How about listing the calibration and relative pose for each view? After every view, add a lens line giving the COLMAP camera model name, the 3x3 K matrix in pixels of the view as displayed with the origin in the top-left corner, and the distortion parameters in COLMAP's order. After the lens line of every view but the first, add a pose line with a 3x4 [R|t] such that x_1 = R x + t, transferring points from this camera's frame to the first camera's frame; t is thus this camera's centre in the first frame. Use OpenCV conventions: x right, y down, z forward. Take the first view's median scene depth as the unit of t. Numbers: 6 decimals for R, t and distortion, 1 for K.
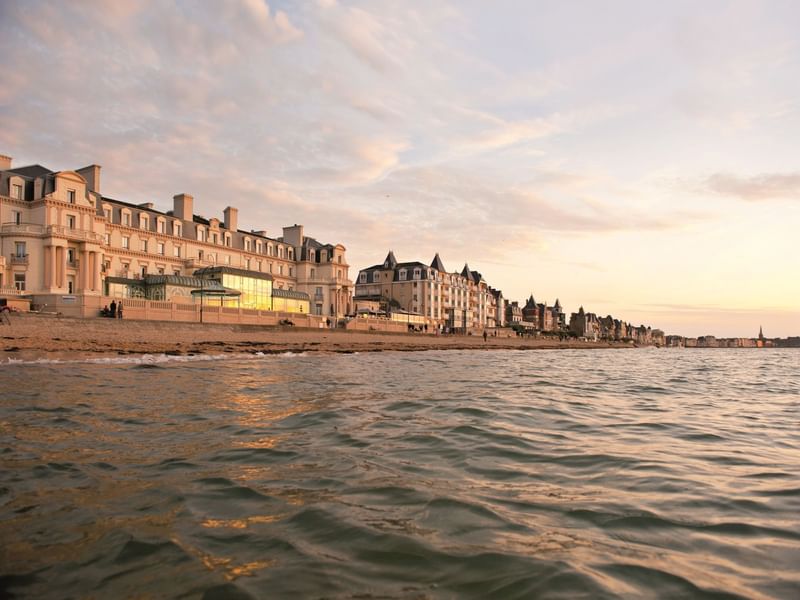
lens RADIAL K [[729.8, 0, 400.0], [0, 729.8, 300.0], [0, 0, 1]] dist [0.000995, 0.006121]
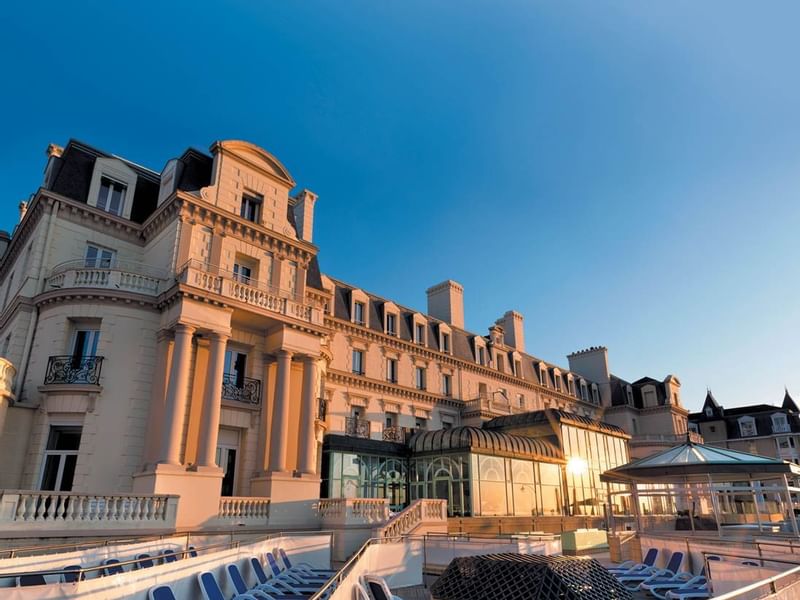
lens RADIAL K [[517.8, 0, 400.0], [0, 517.8, 300.0], [0, 0, 1]] dist [-0.018506, 0.000976]
pose [[0.986699, -0.069895, -0.146766, -0.340914], [0.022415, 0.952719, -0.303024, -0.017201], [0.161007, 0.295703, 0.941614, 0.779148]]
